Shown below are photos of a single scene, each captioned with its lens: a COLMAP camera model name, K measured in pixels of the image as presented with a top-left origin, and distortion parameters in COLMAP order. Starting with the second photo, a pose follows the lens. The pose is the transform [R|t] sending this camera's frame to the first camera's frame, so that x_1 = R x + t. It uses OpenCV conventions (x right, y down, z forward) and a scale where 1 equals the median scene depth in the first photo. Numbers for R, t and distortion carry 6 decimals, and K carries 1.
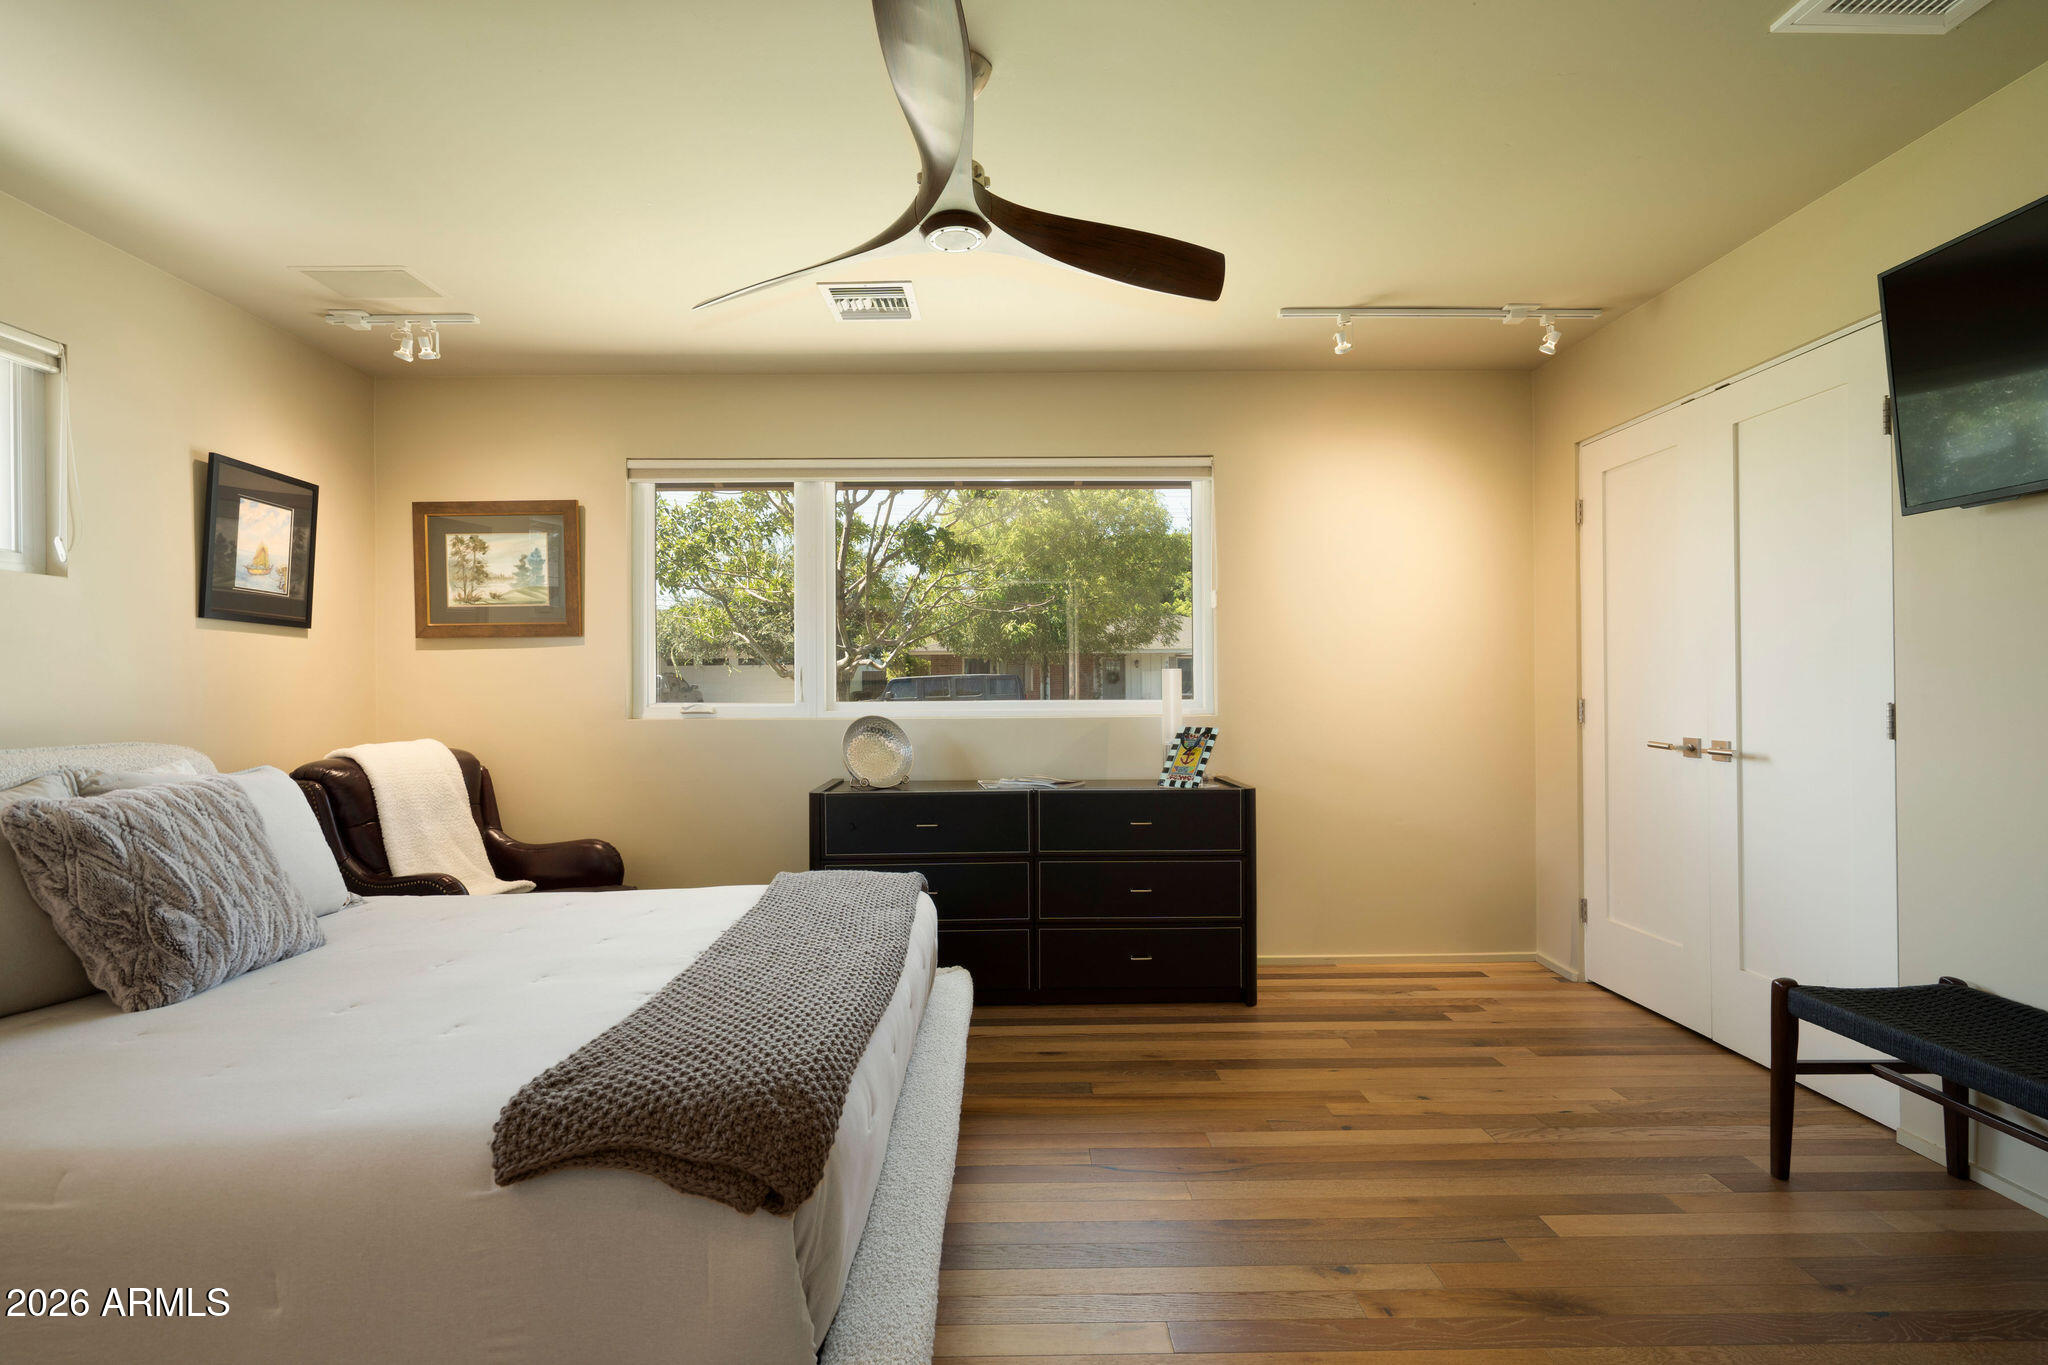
lens RADIAL K [[928.8, 0, 1020.7], [0, 928.8, 688.5], [0, 0, 1]] dist [-0.003945, 0.000043]
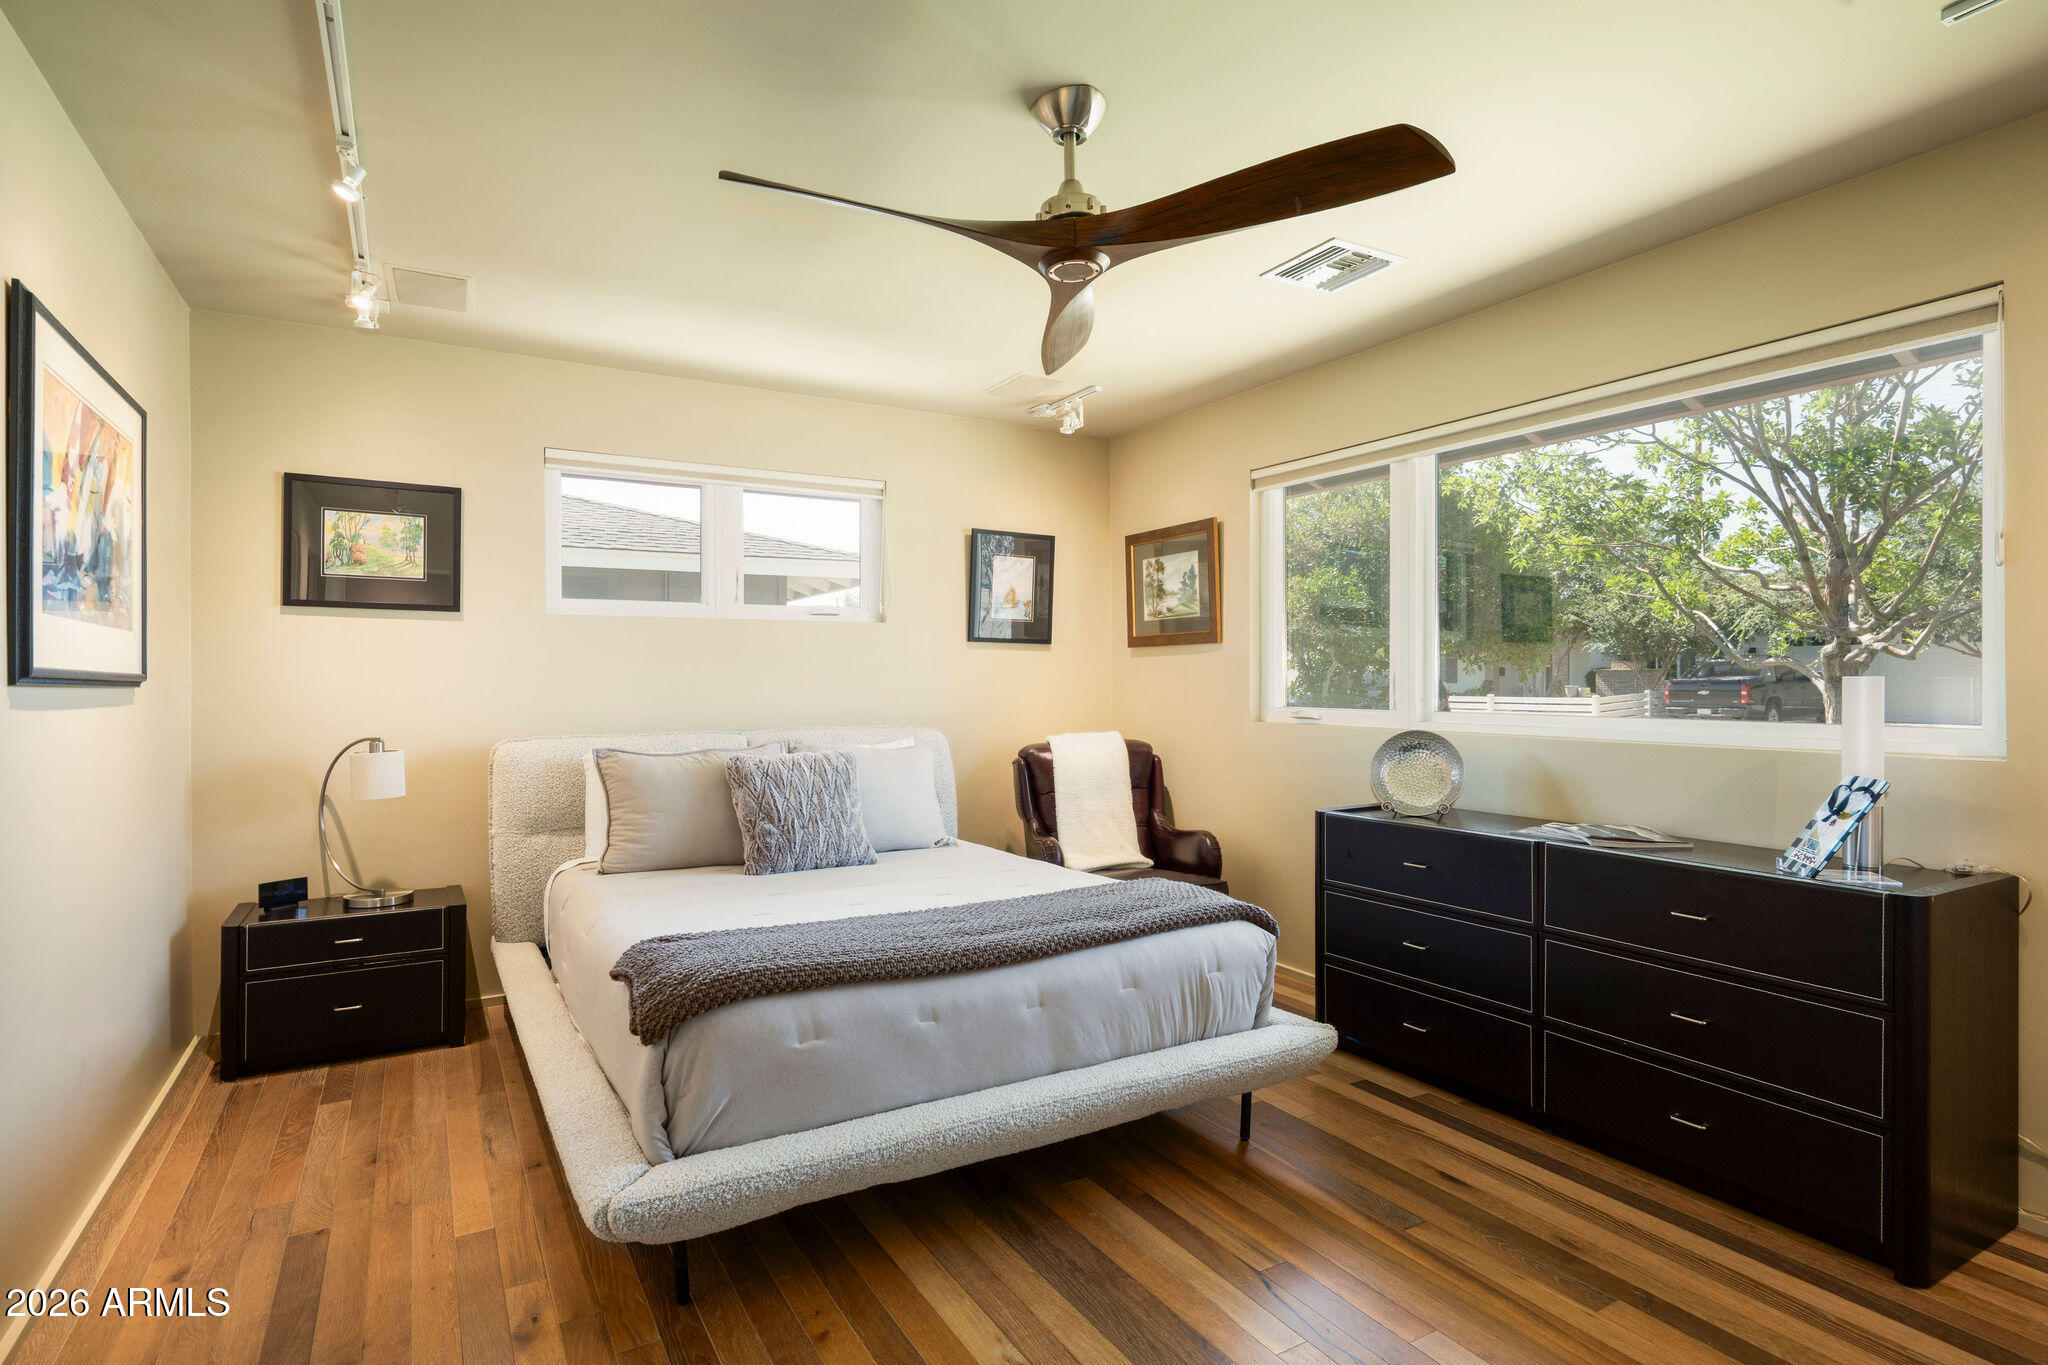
lens RADIAL K [[1056.8, 0, 1022.1], [0, 1056.8, 678.5], [0, 0, 1]] dist [-0.000596, -0.000035]
pose [[0.484041, 0.007037, -0.875017, 0.549213], [-0.001882, 0.999974, 0.007000, -0.025829], [0.875044, -0.001741, 0.484041, 0.229063]]
